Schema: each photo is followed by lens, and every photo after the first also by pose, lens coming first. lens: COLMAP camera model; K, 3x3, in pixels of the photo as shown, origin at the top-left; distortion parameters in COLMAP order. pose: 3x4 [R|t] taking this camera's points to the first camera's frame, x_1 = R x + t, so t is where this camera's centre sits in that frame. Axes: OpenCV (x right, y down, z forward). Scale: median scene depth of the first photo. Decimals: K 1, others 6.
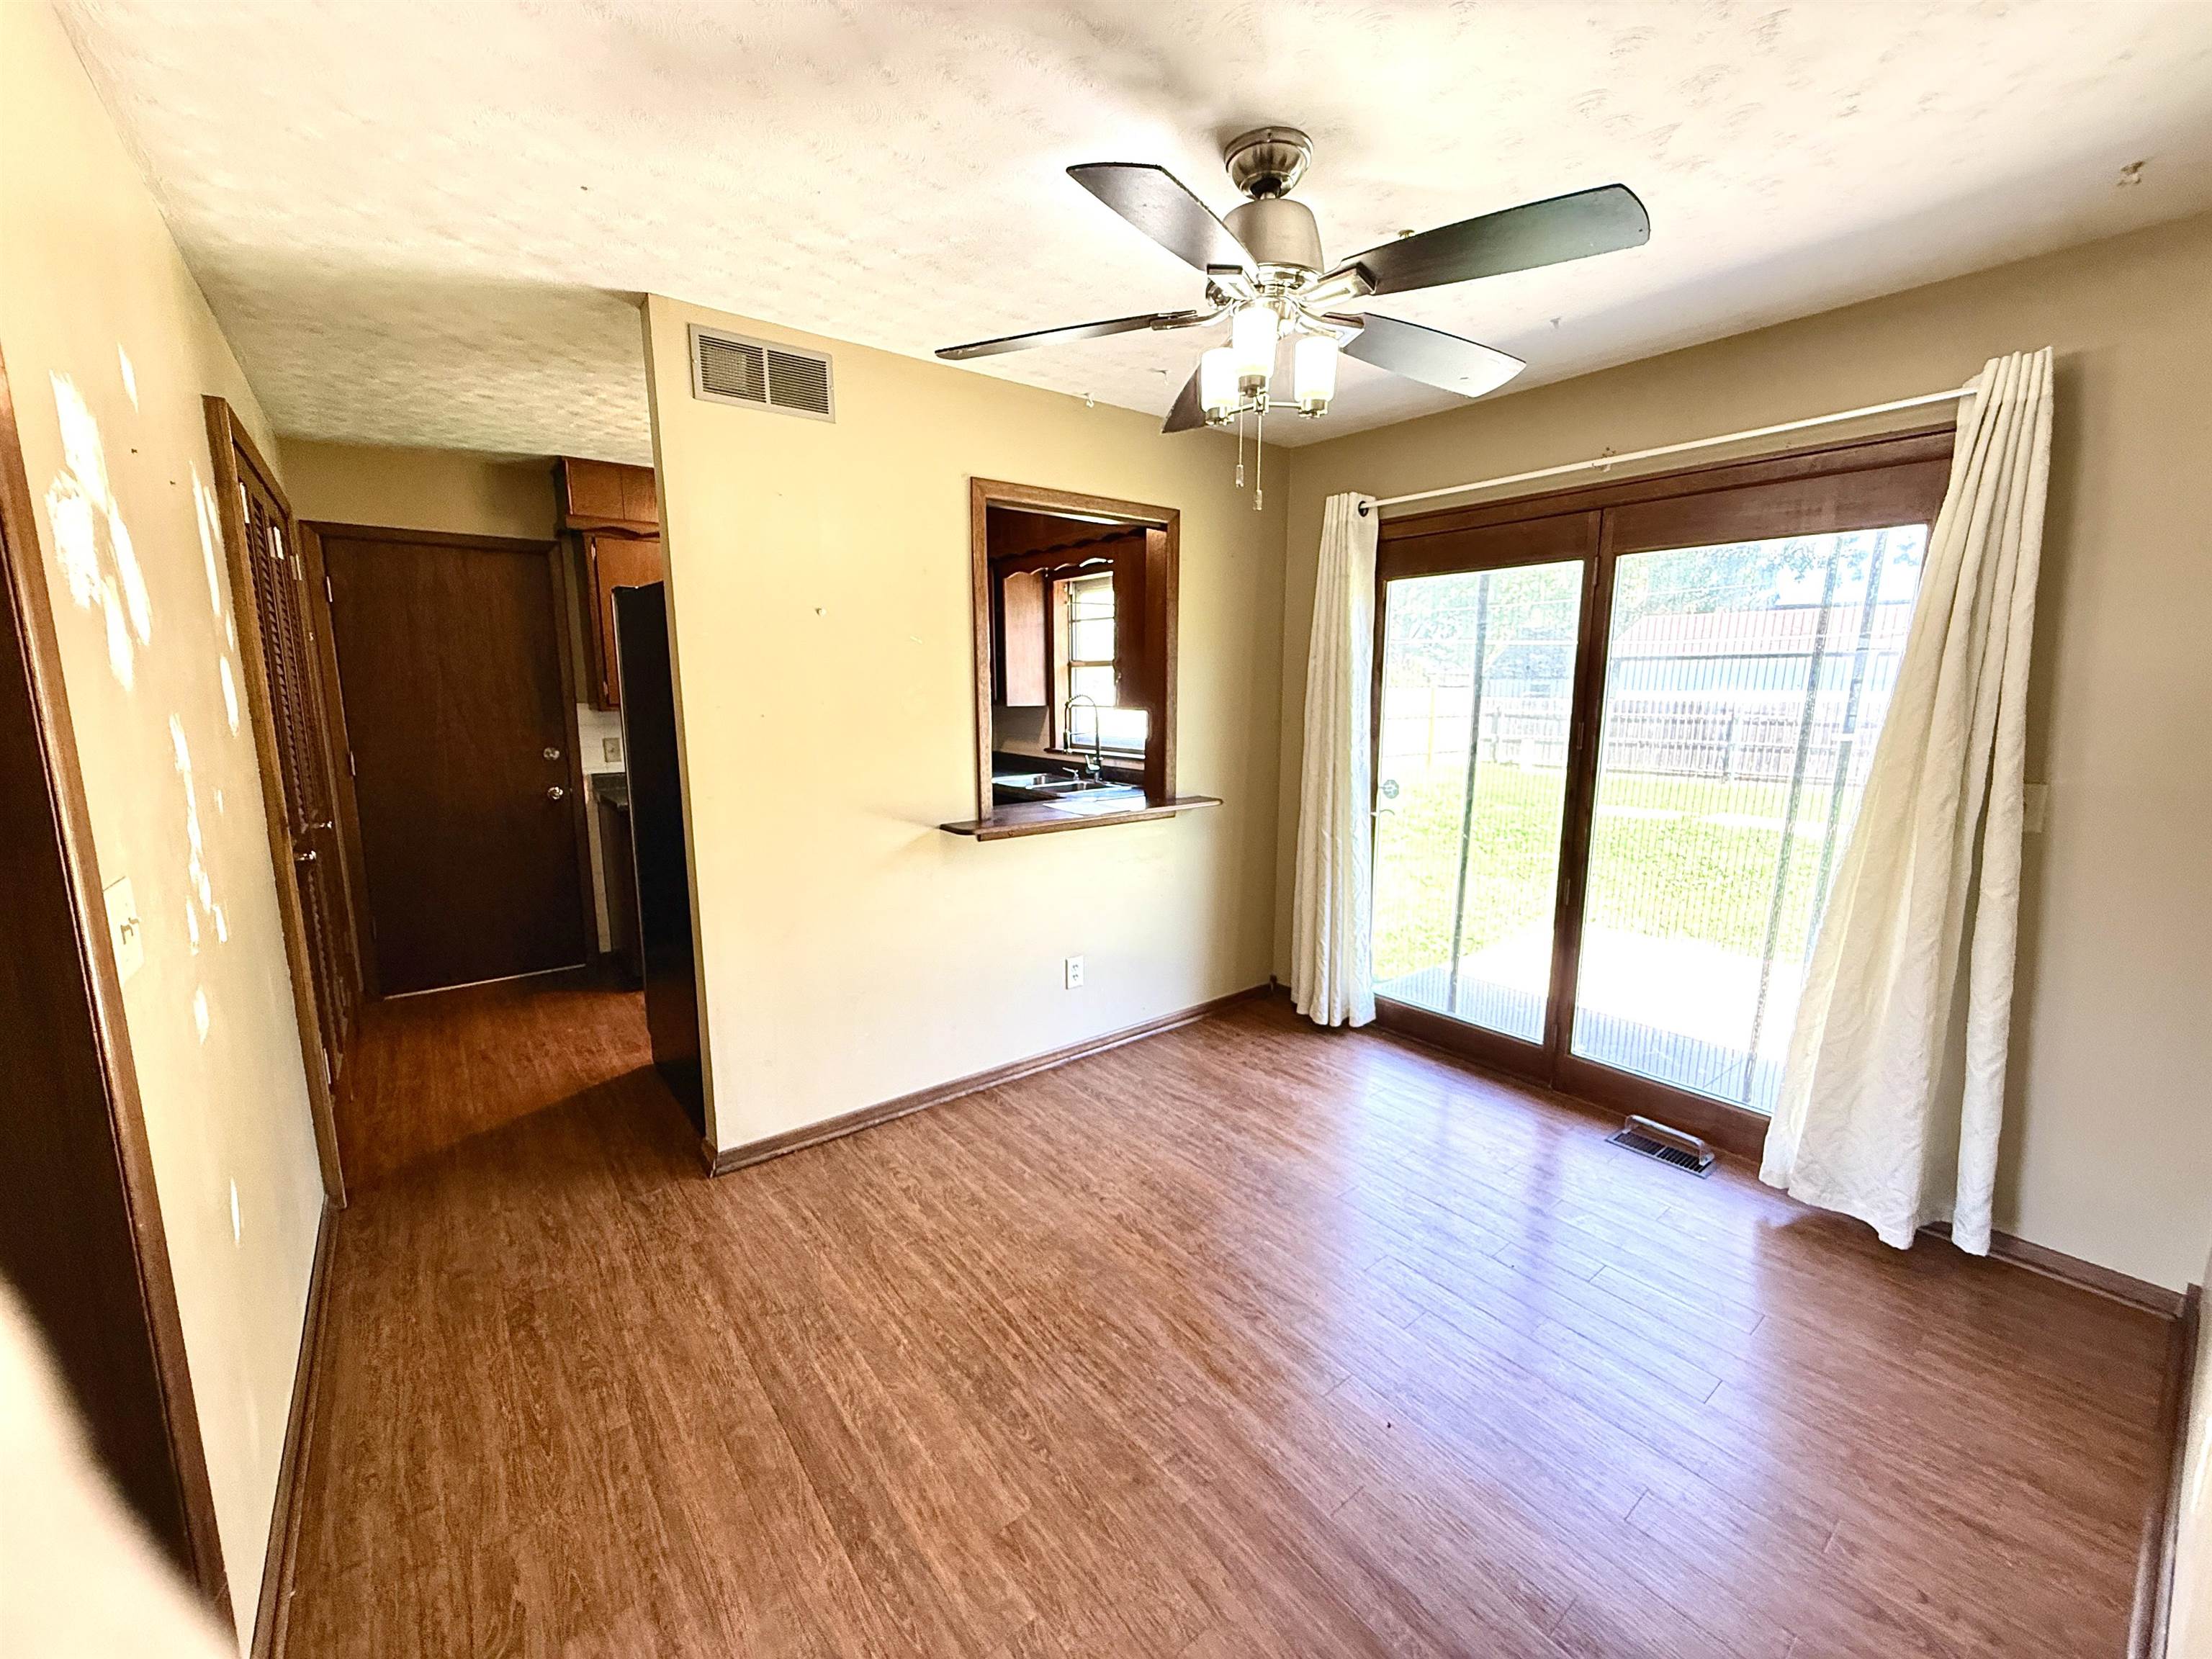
lens RADIAL K [[893.8, 0, 1106.0], [0, 893.8, 829.5], [0, 0, 1]] dist [0.016712, -0.000045]
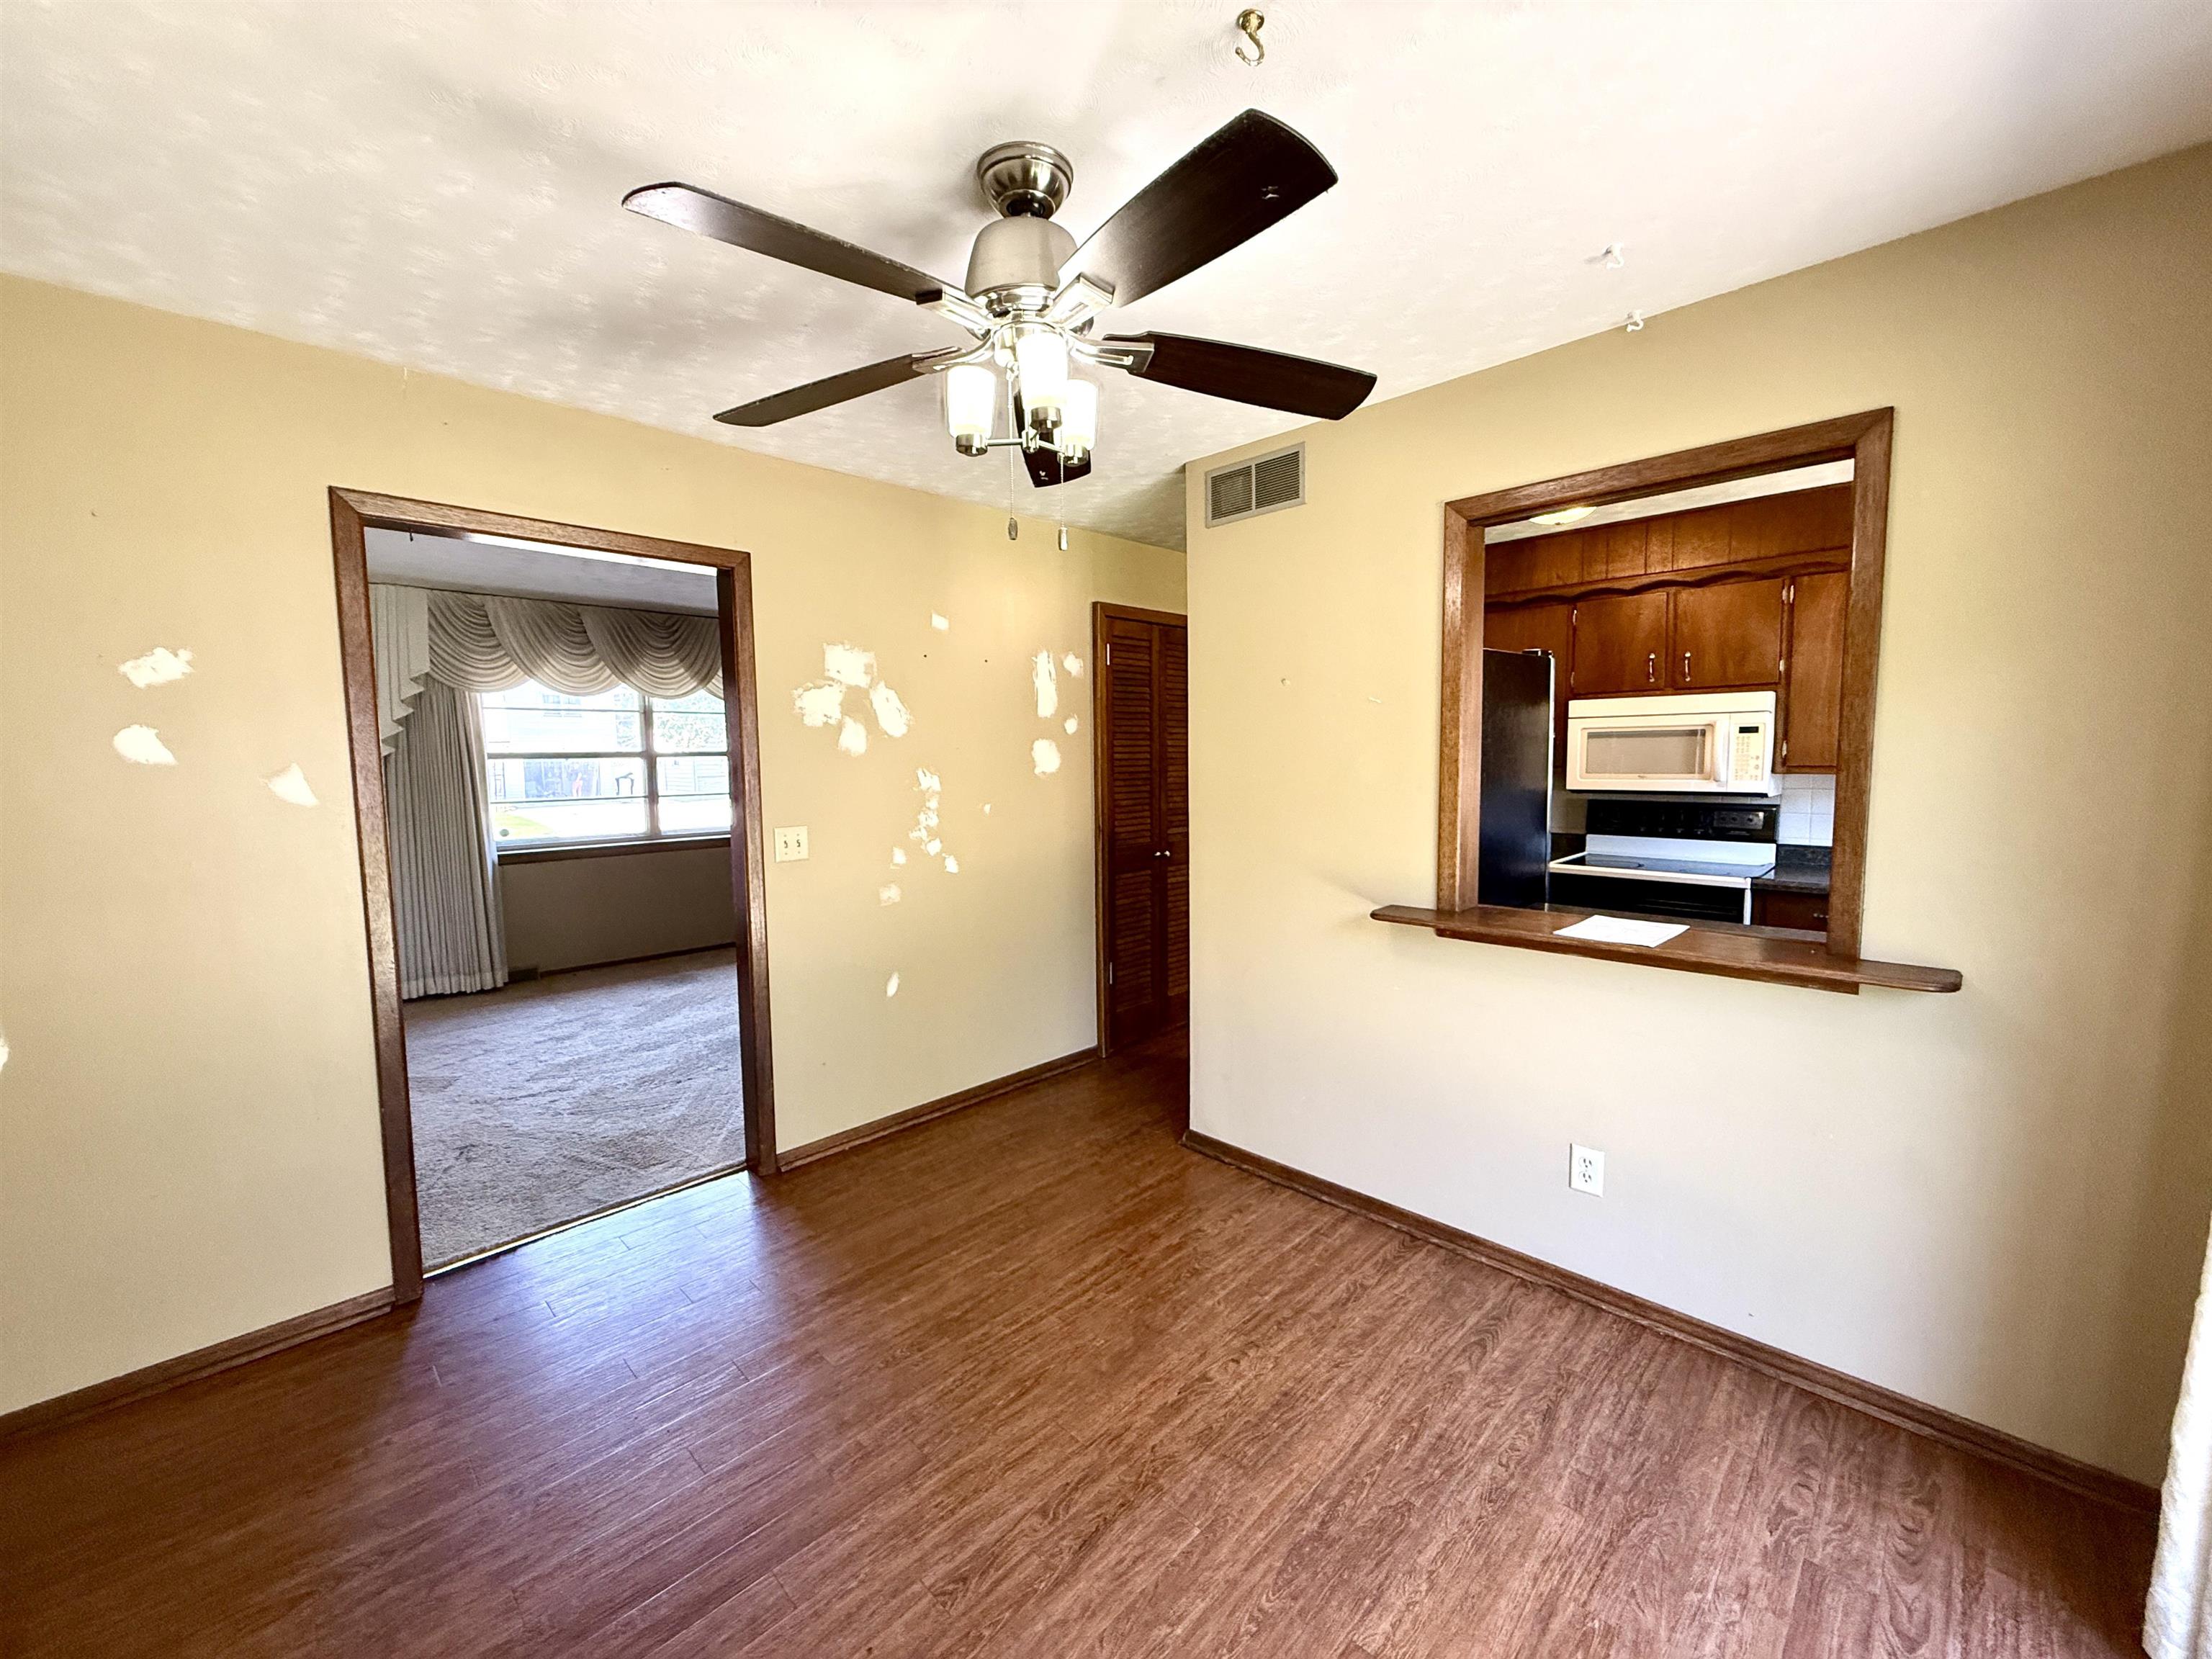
lens RADIAL K [[884.0, 0, 1102.1], [0, 884.0, 835.5], [0, 0, 1]] dist [-0.001737, -0.000006]
pose [[0.115844, 0.091853, -0.989011, 0.662567], [-0.146680, 0.986380, 0.074428, -0.100427], [0.982377, 0.136446, 0.127739, 0.623615]]
